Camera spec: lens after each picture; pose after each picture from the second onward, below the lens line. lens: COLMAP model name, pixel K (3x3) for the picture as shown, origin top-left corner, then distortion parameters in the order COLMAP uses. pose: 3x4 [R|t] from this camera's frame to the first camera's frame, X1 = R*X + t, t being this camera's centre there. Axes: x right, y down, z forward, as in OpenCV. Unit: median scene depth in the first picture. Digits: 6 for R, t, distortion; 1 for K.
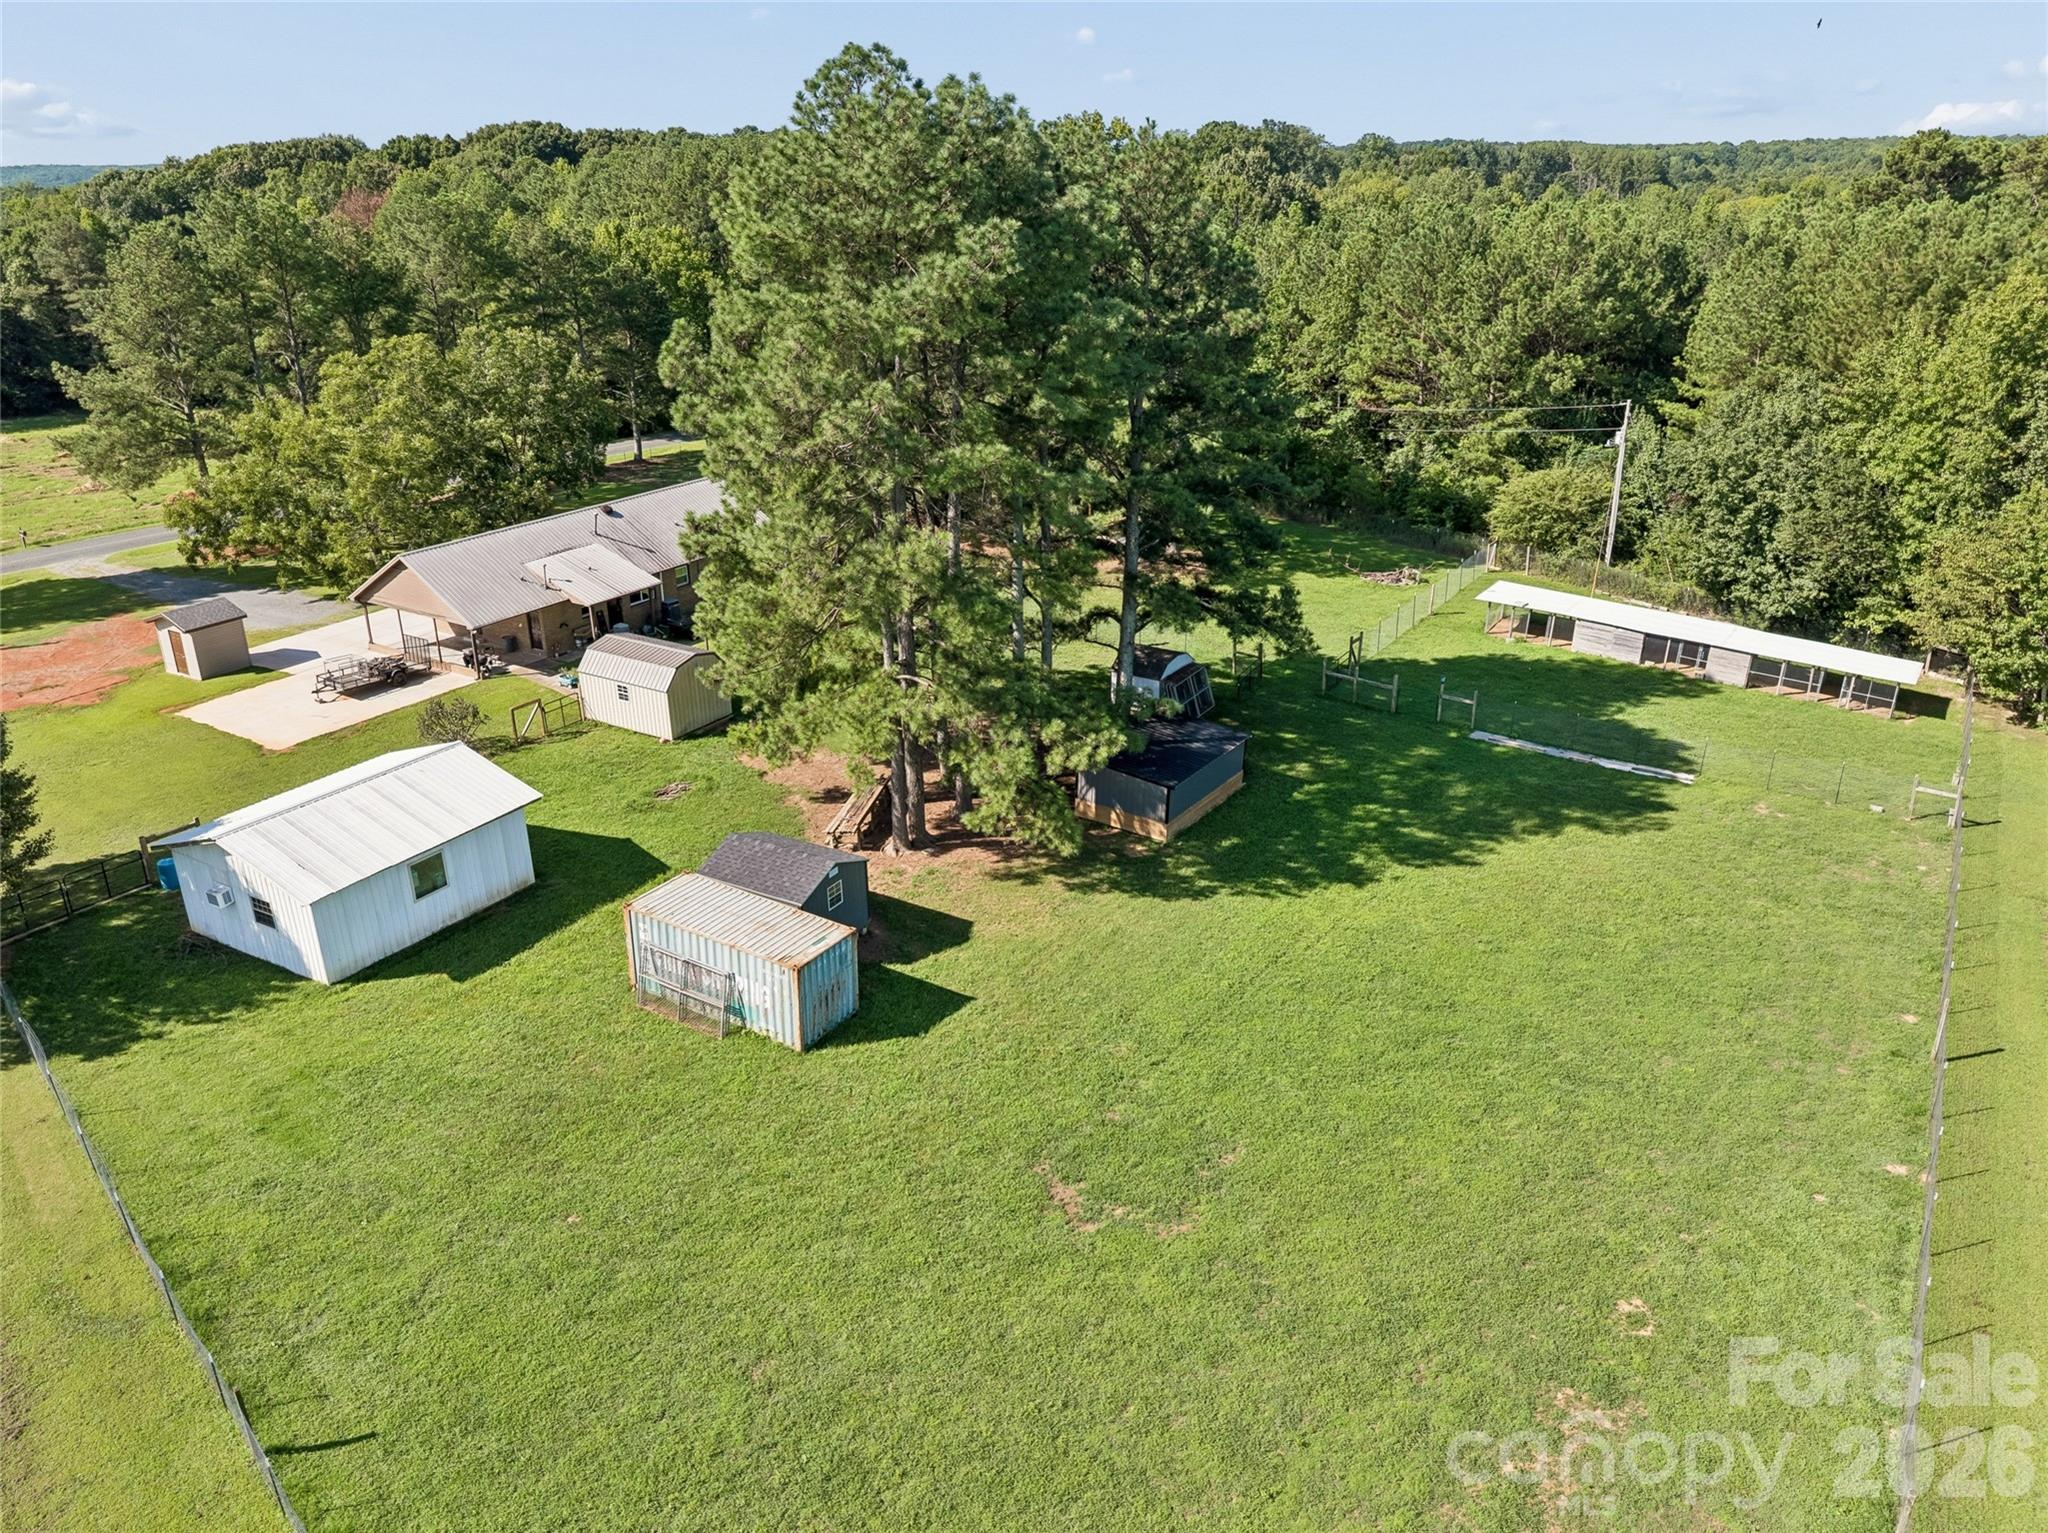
lens RADIAL K [[1457.0, 0, 1024.0], [0, 1457.0, 766.5], [0, 0, 1]] dist [-0.064194, 0.031984]
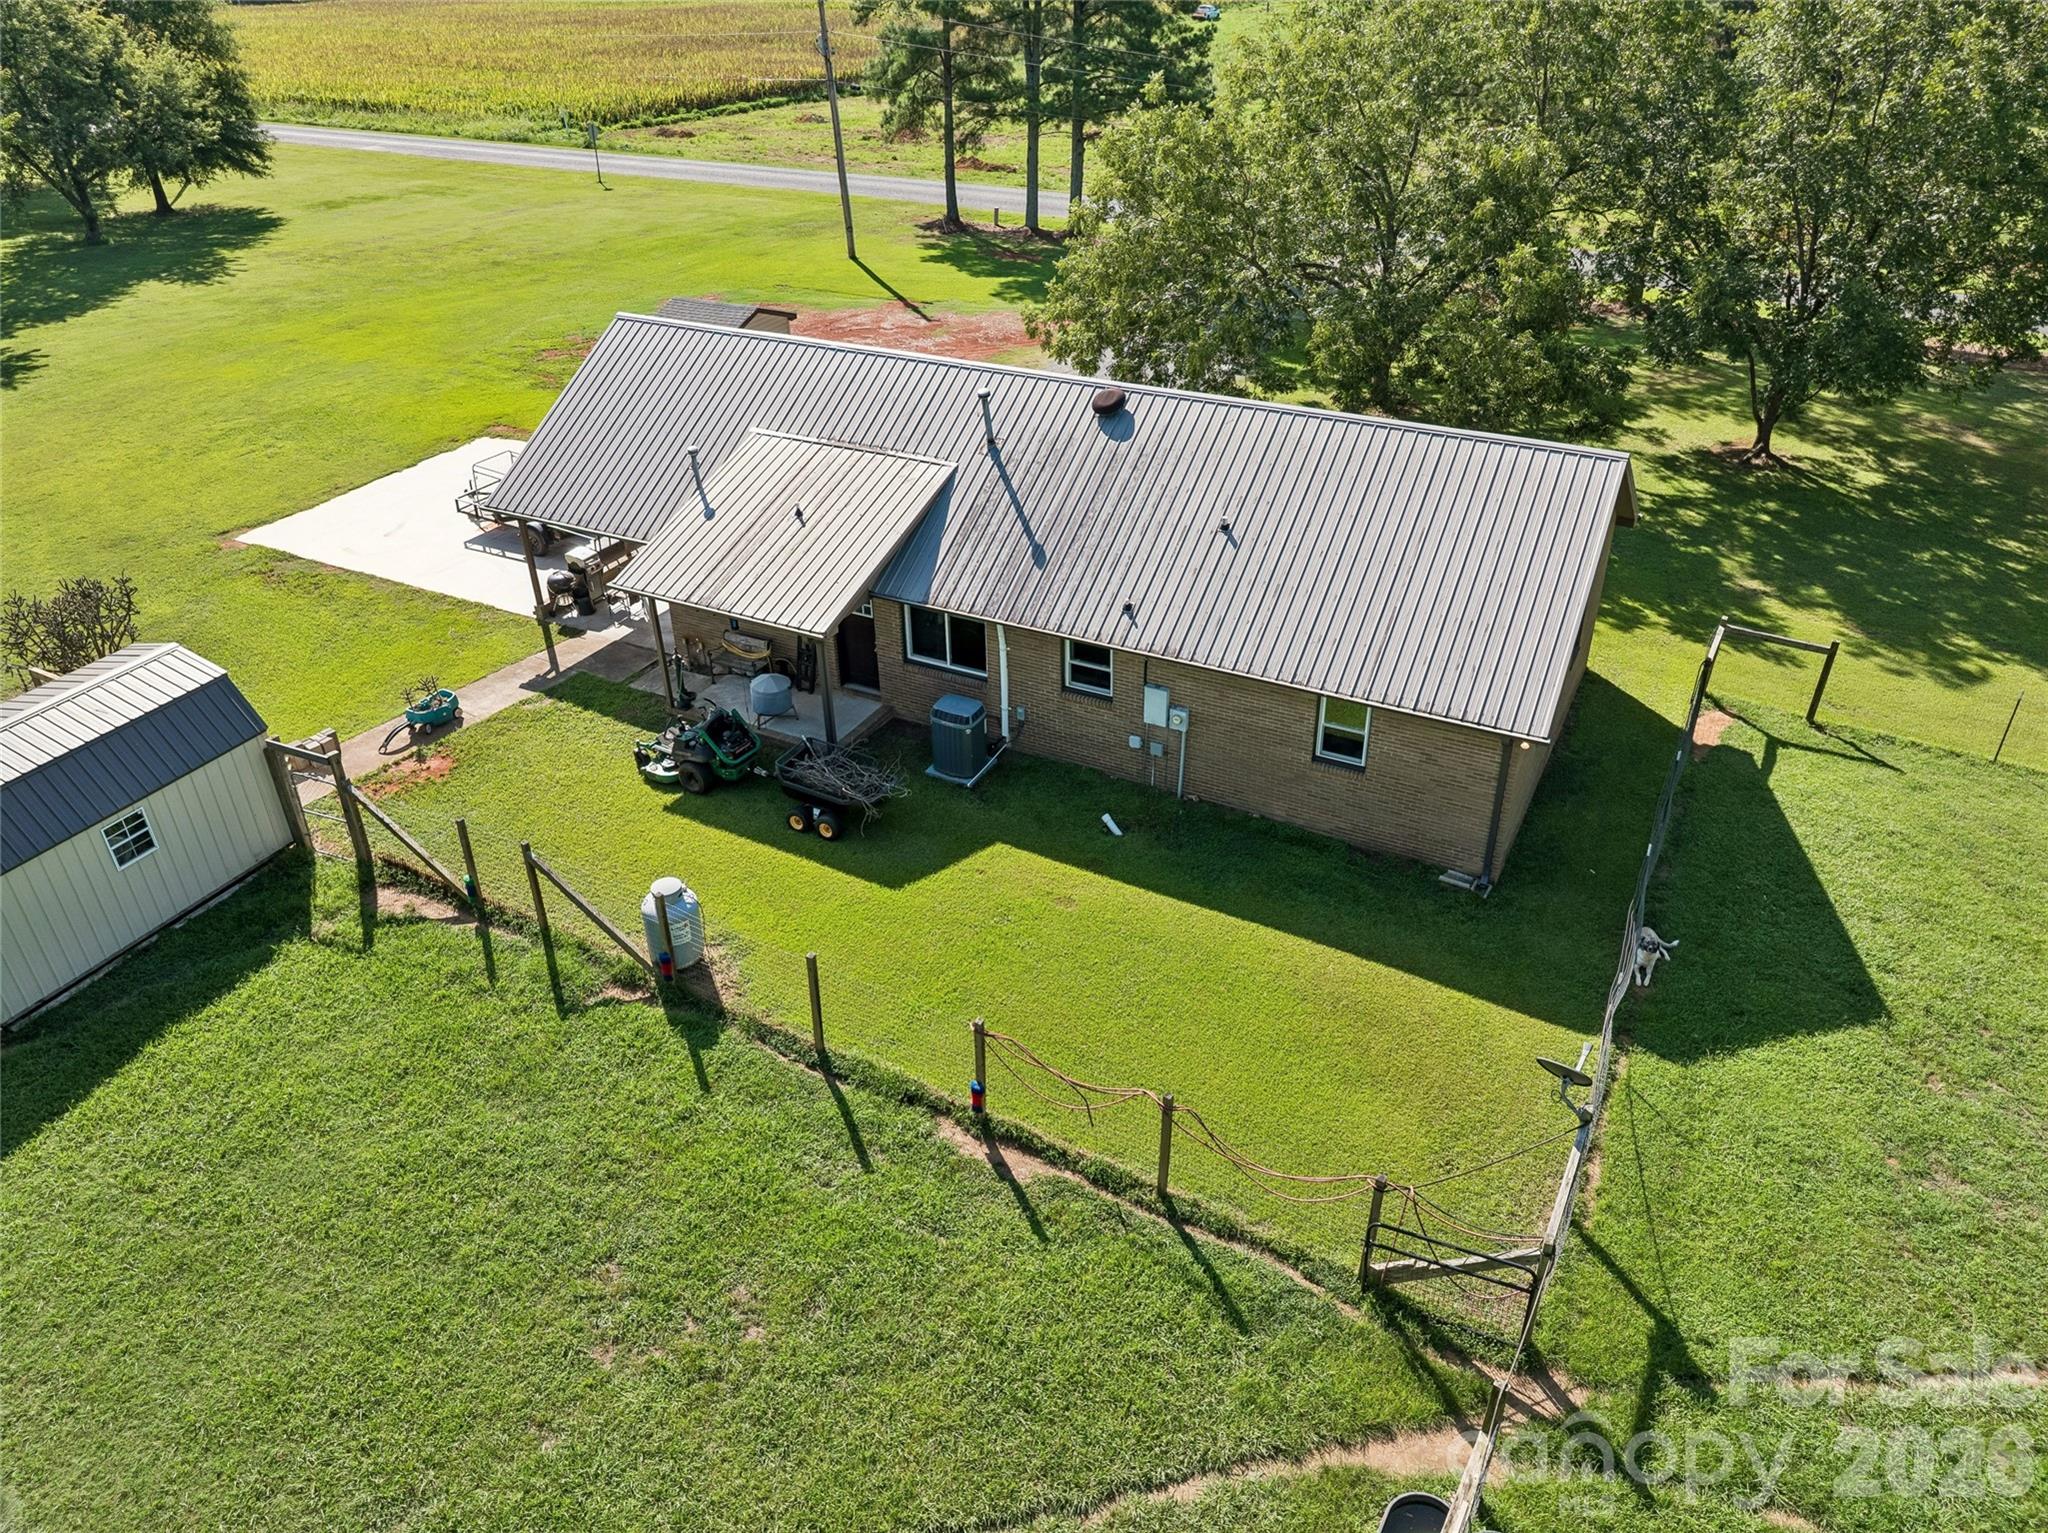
lens RADIAL K [[1452.6, 0, 1010.4], [0, 1452.6, 757.3], [0, 0, 1]] dist [-0.040971, 0.000400]
pose [[0.080479, 0.530514, -0.843847, 0.043962], [-0.367577, 0.802721, 0.469602, -0.239674], [0.926504, 0.272386, 0.259607, 0.829662]]
